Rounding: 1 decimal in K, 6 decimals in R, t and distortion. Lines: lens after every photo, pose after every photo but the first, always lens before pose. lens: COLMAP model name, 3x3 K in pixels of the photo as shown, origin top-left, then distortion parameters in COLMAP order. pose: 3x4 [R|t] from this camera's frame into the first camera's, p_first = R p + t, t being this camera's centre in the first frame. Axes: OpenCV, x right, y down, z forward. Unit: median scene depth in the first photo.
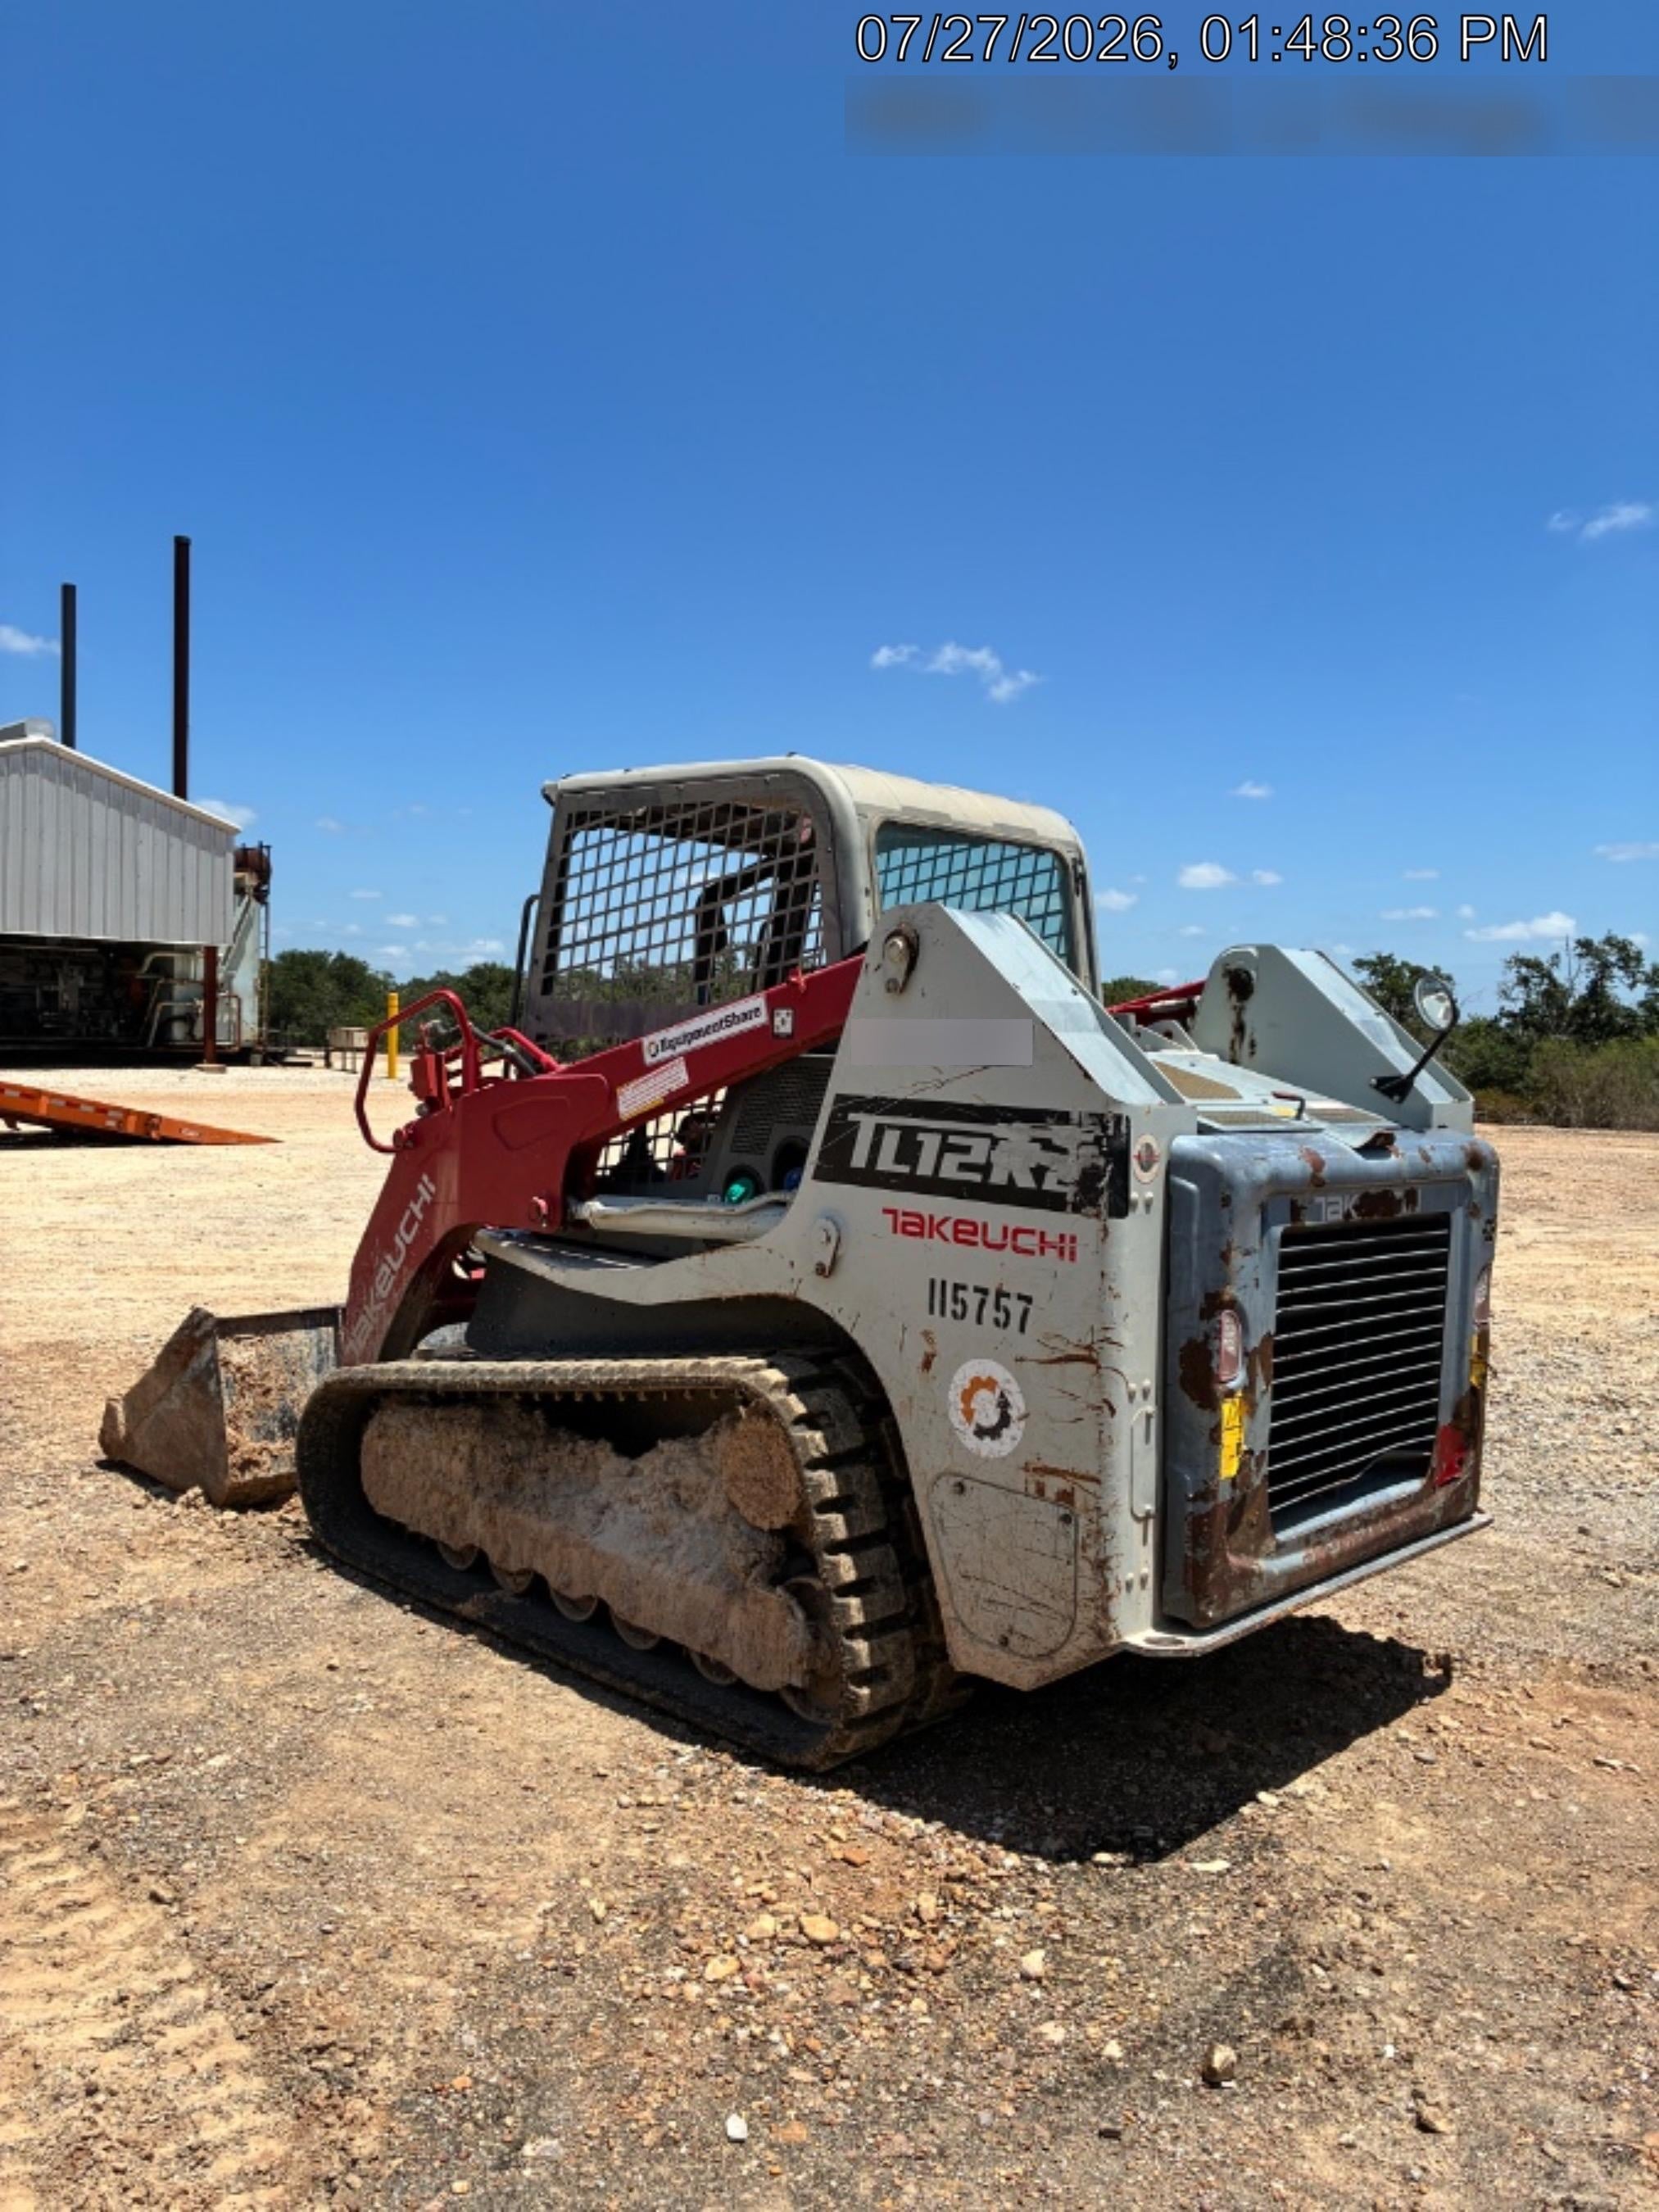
lens RADIAL K [[1742.7, 0, 903.1], [0, 1742.7, 1117.6], [0, 0, 1]] dist [0.327850, -0.311897]
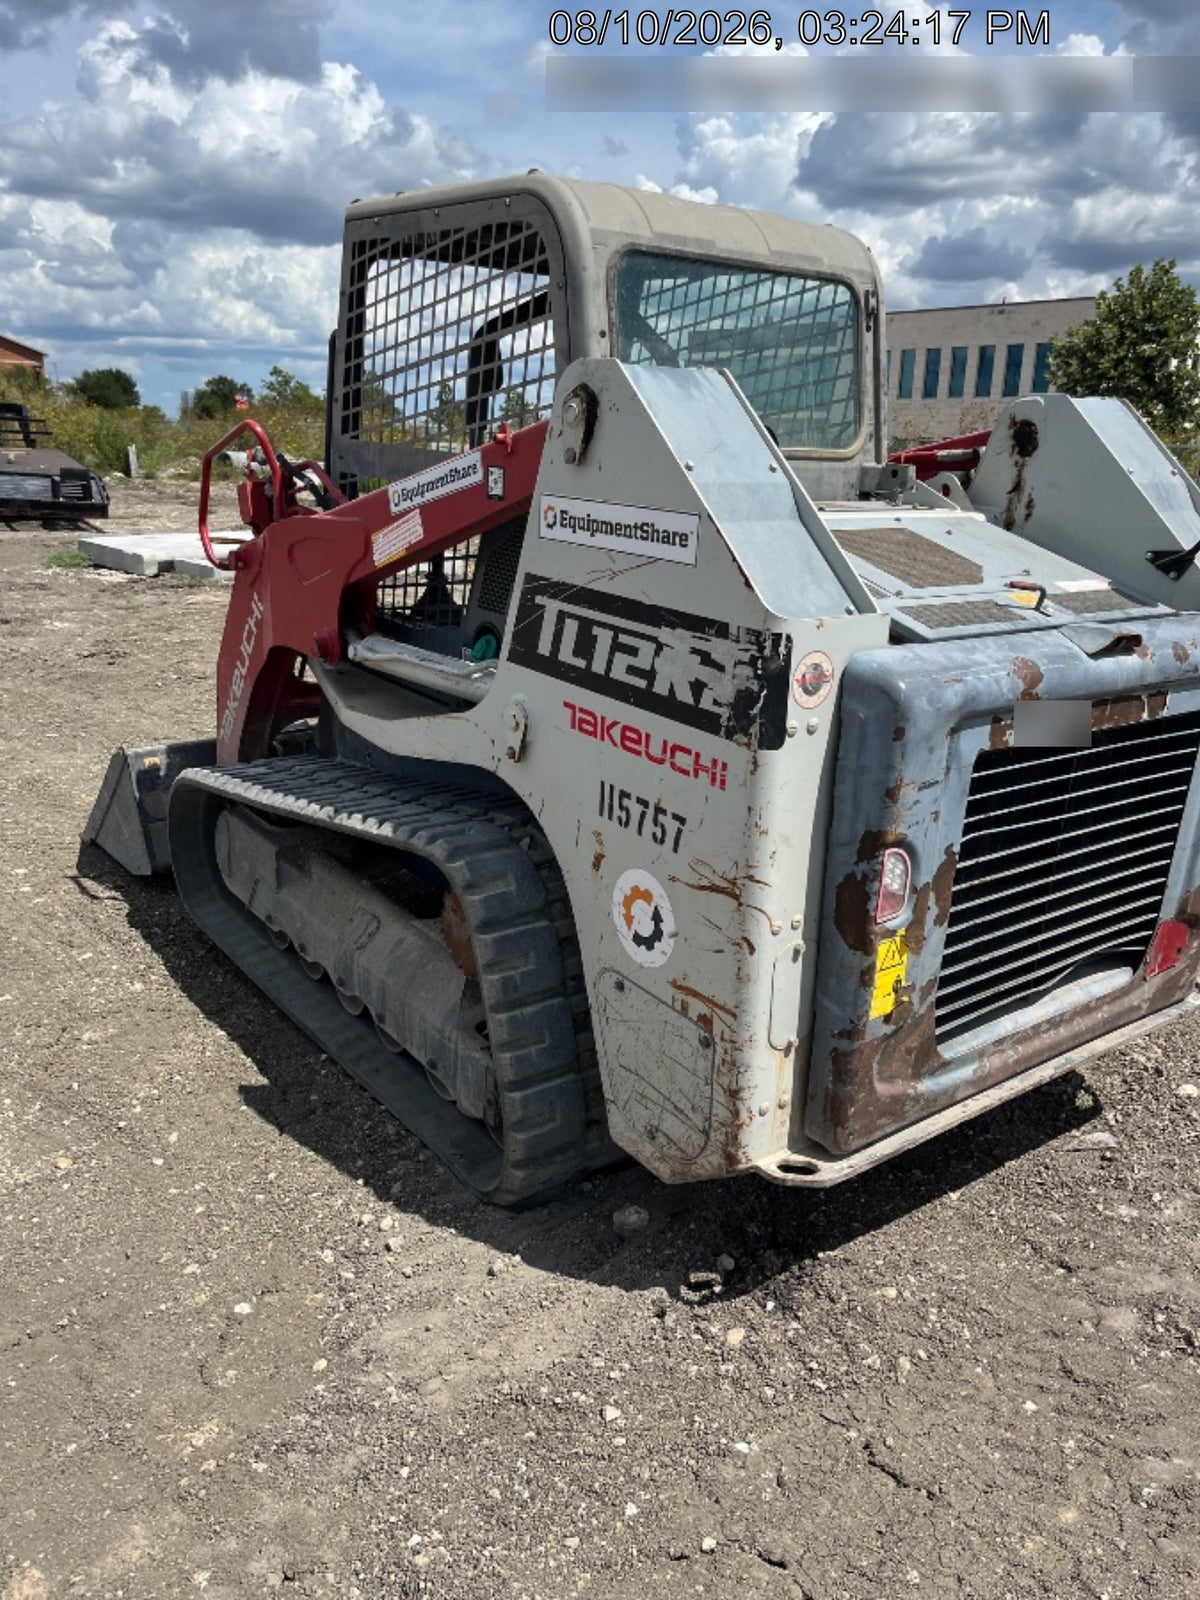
lens RADIAL K [[1260.5, 0, 653.2], [0, 1260.5, 808.4], [0, 0, 1]] dist [0.327850, -0.311897]
pose [[0.985960, 0.070102, -0.151555, 0.153572], [-0.030649, 0.968163, 0.248437, -0.068226], [0.164146, -0.240303, 0.956718, 0.339671]]
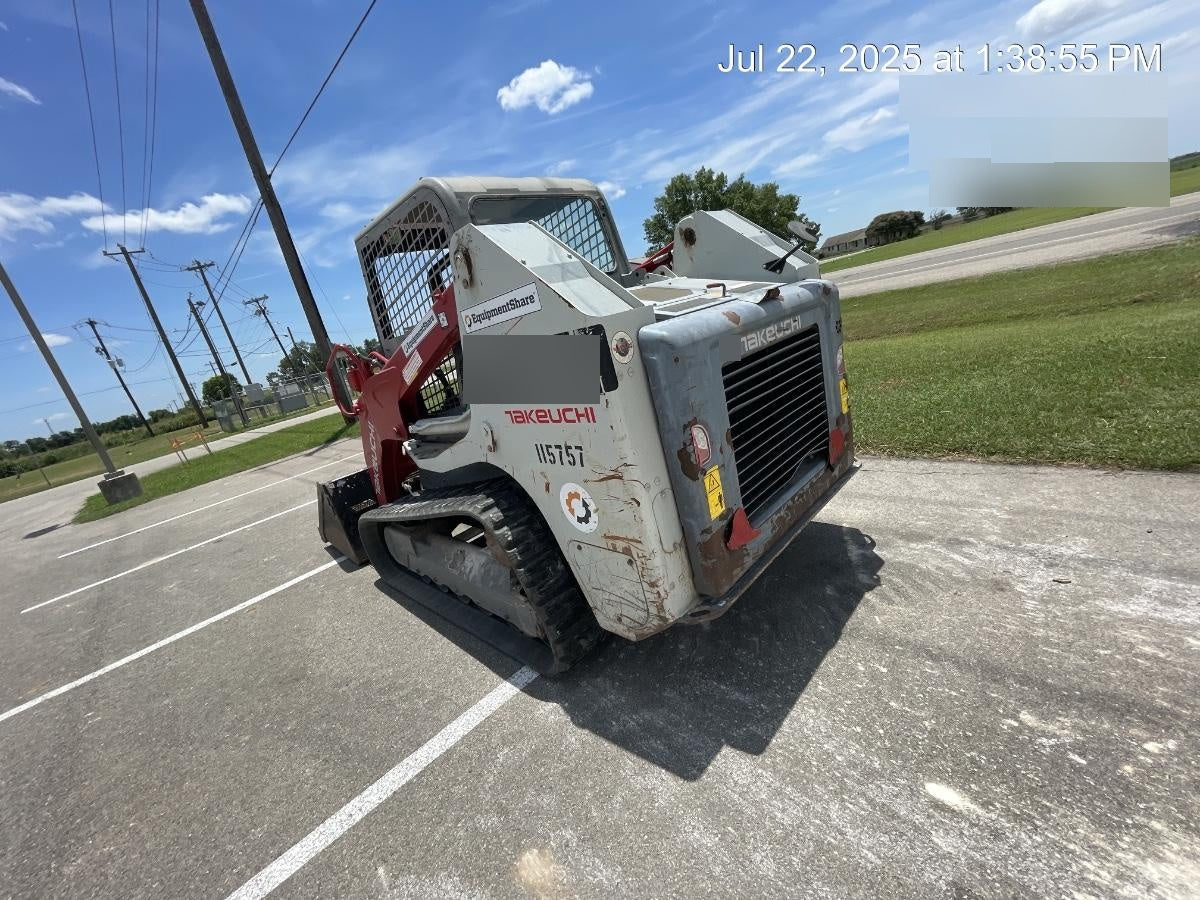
lens RADIAL K [[505.8, 0, 600.0], [0, 505.8, 450.0], [0, 0, 1]] dist [0.085021, -0.000014]
pose [[0.960243, -0.245171, -0.133508, 0.149999], [0.267783, 0.944095, 0.192296, 0.015965], [0.078899, -0.220402, 0.972213, 0.508359]]
